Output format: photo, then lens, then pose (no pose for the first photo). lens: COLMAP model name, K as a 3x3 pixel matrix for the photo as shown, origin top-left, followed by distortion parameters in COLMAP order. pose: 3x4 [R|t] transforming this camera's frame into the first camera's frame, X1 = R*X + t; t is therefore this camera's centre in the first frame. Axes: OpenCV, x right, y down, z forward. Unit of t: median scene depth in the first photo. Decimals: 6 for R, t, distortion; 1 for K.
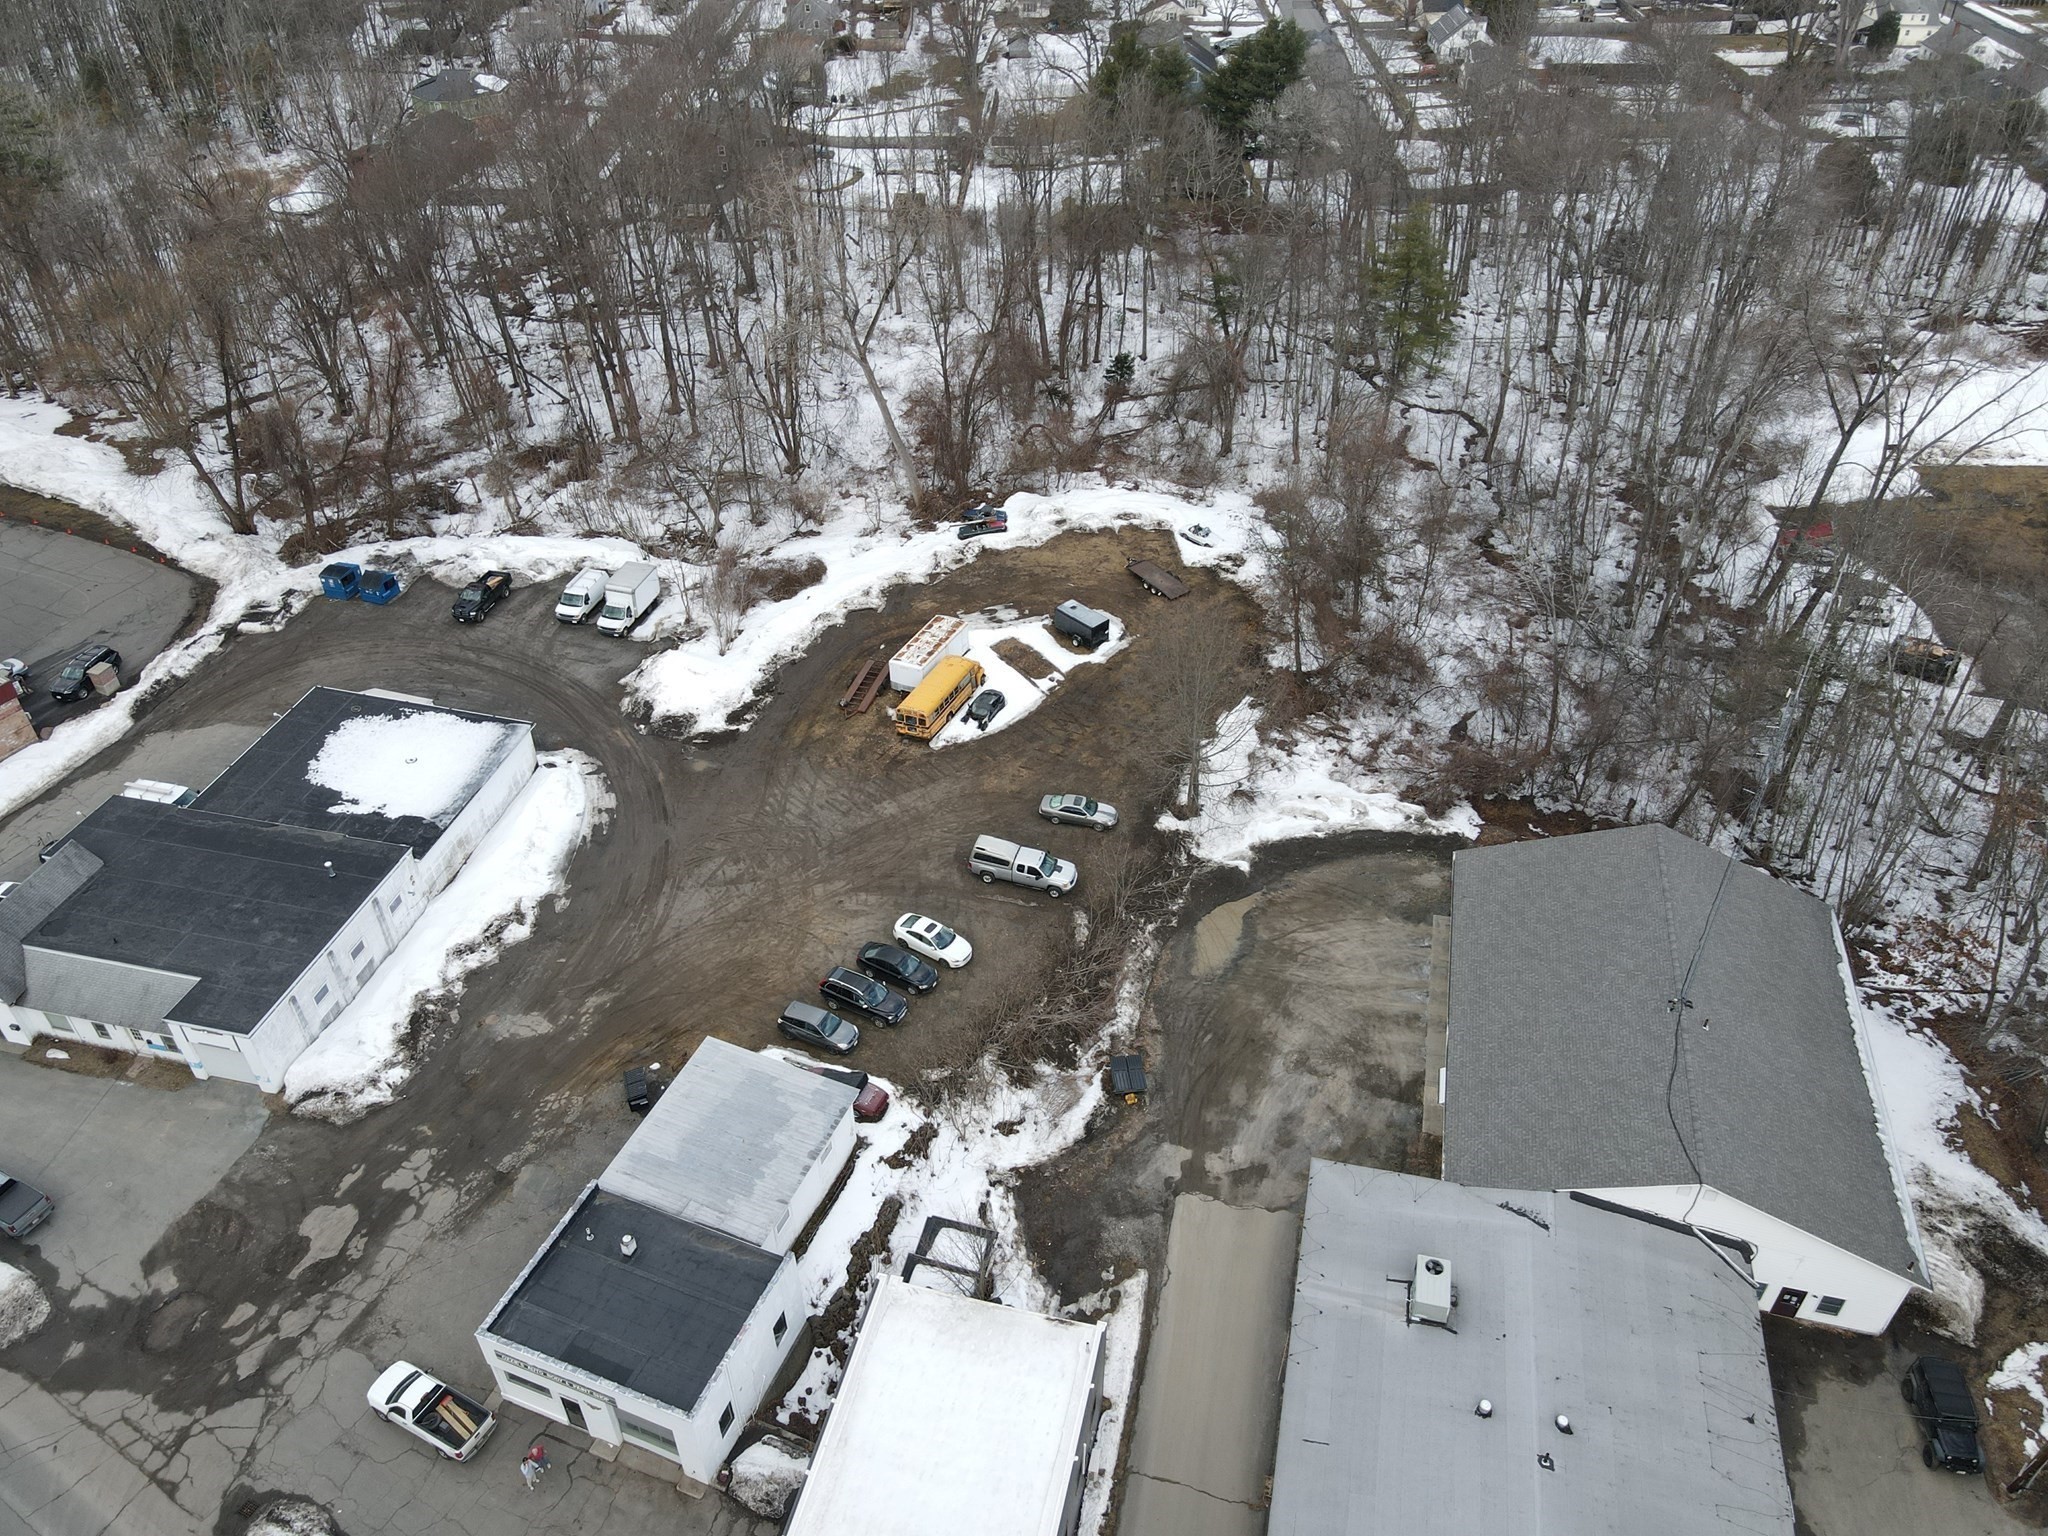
lens RADIAL K [[1496.1, 0, 1017.9], [0, 1496.1, 764.8], [0, 0, 1]] dist [-0.000405, 0.024884]
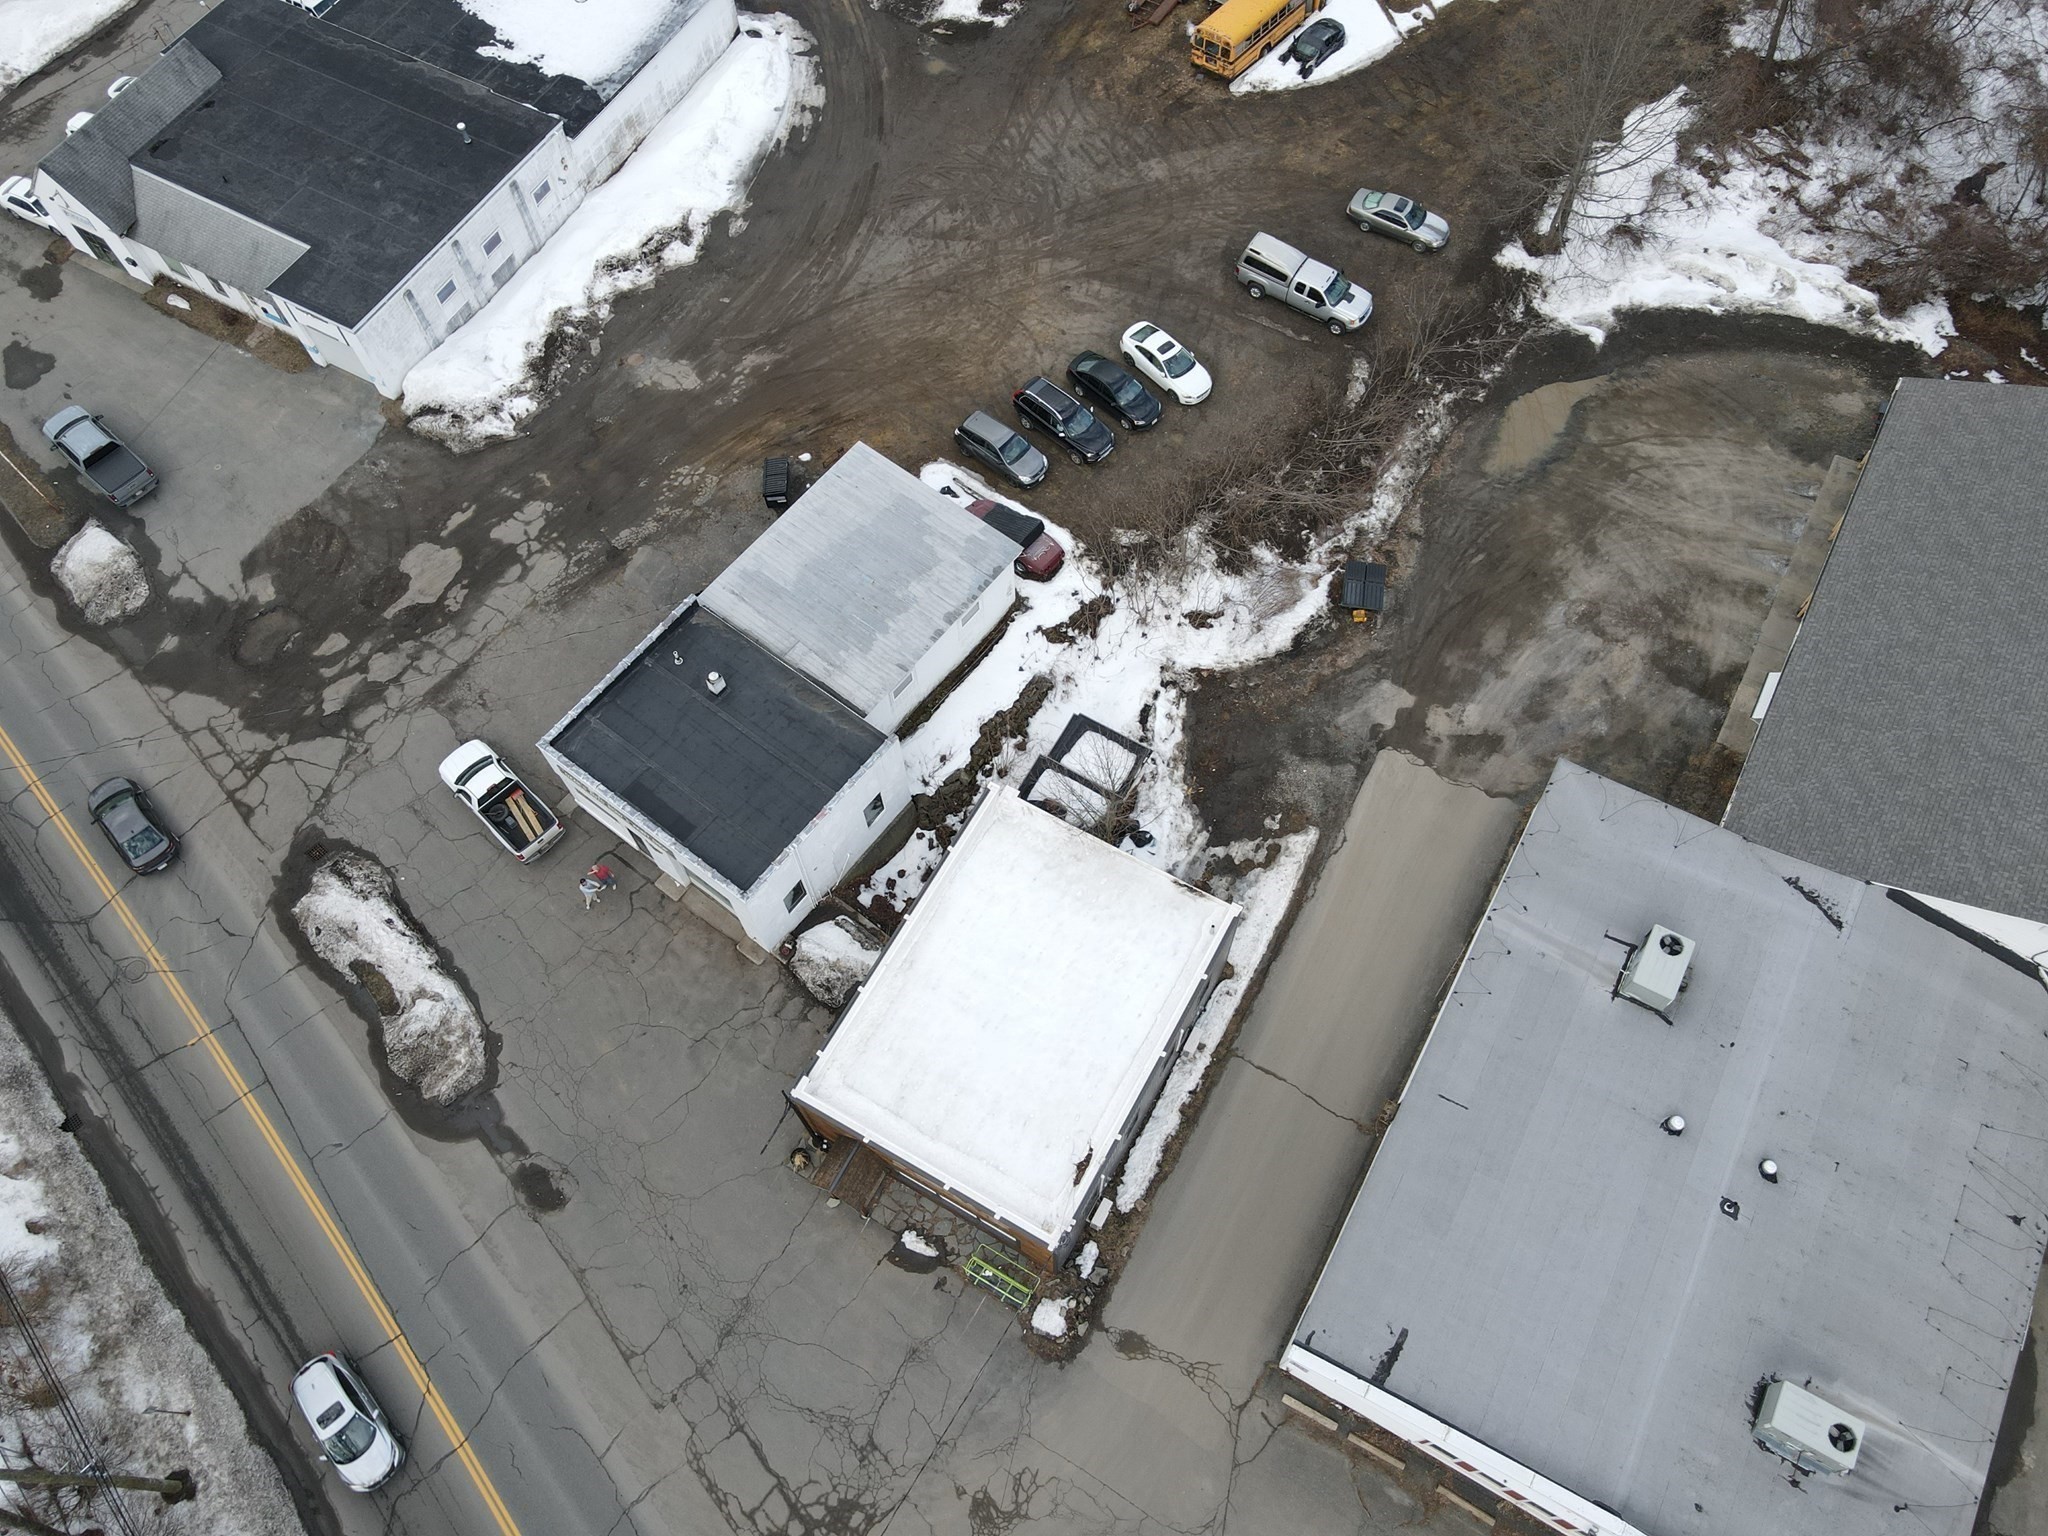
lens RADIAL K [[1496.1, 0, 1024.1], [0, 1496.1, 758.1], [0, 0, 1]] dist [-0.000405, 0.024884]
pose [[0.963471, 0.231516, -0.134629, 0.027752], [-0.153163, 0.888699, 0.432151, -0.029790], [0.219694, -0.395745, 0.891695, 0.211578]]
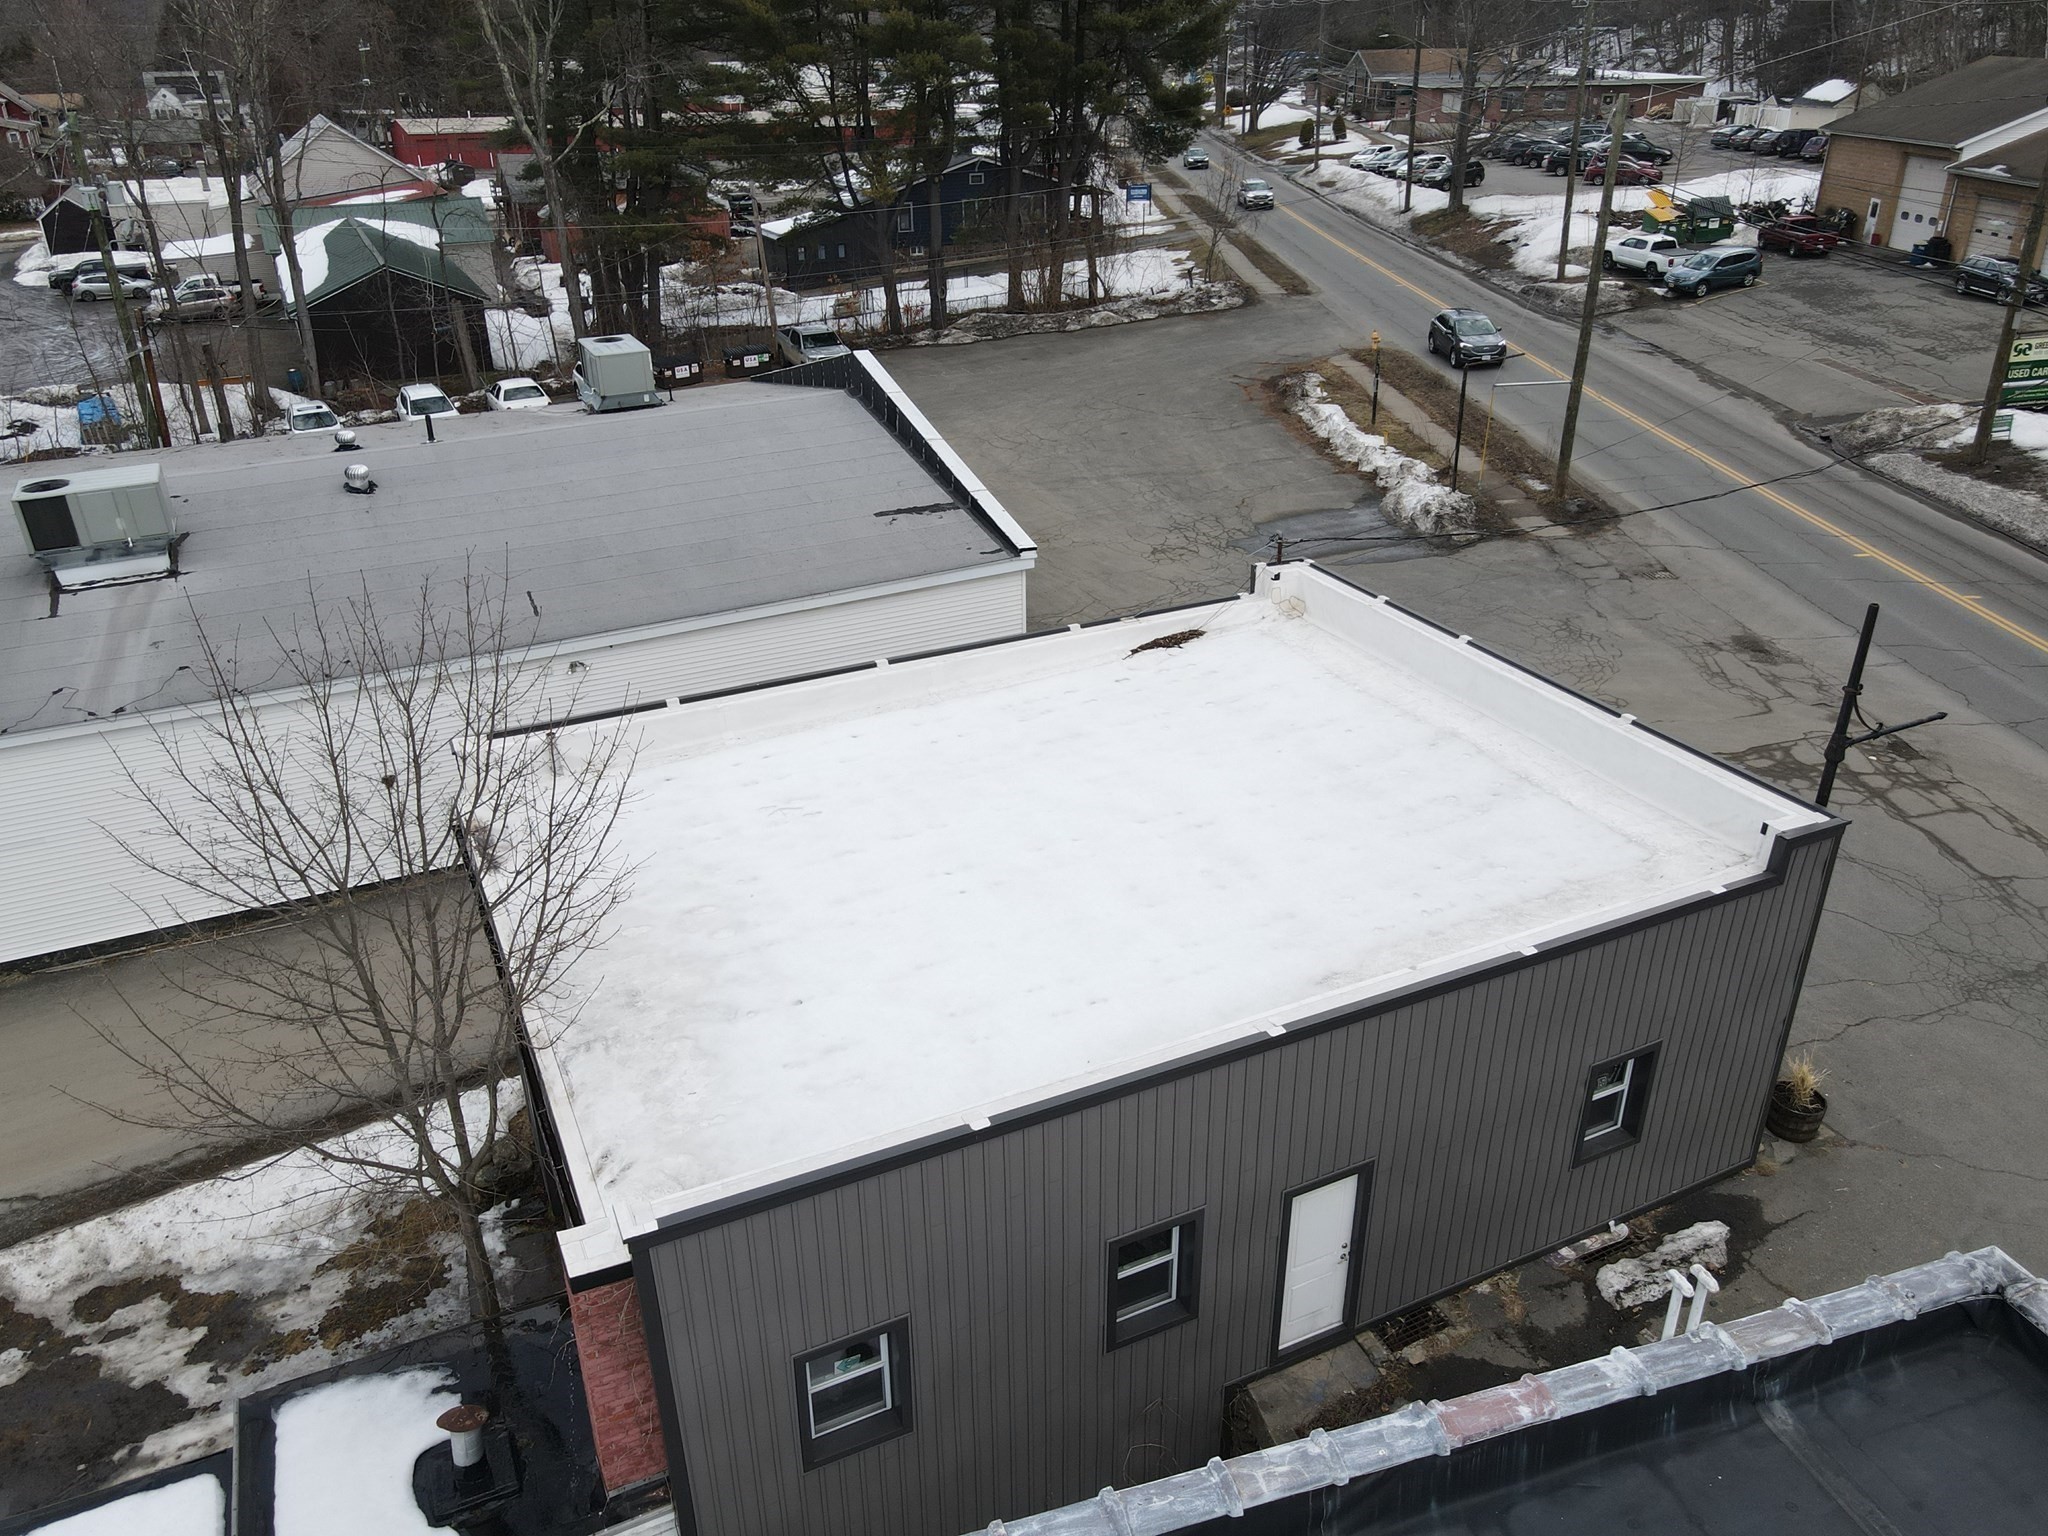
lens RADIAL K [[1496.1, 0, 1020.9], [0, 1496.1, 773.7], [0, 0, 1]] dist [-0.000405, 0.024884]
pose [[-0.638653, -0.324618, 0.697671, -0.182737], [0.489671, 0.527949, 0.693897, 0.172119], [-0.593586, 0.784788, -0.178220, 0.774632]]
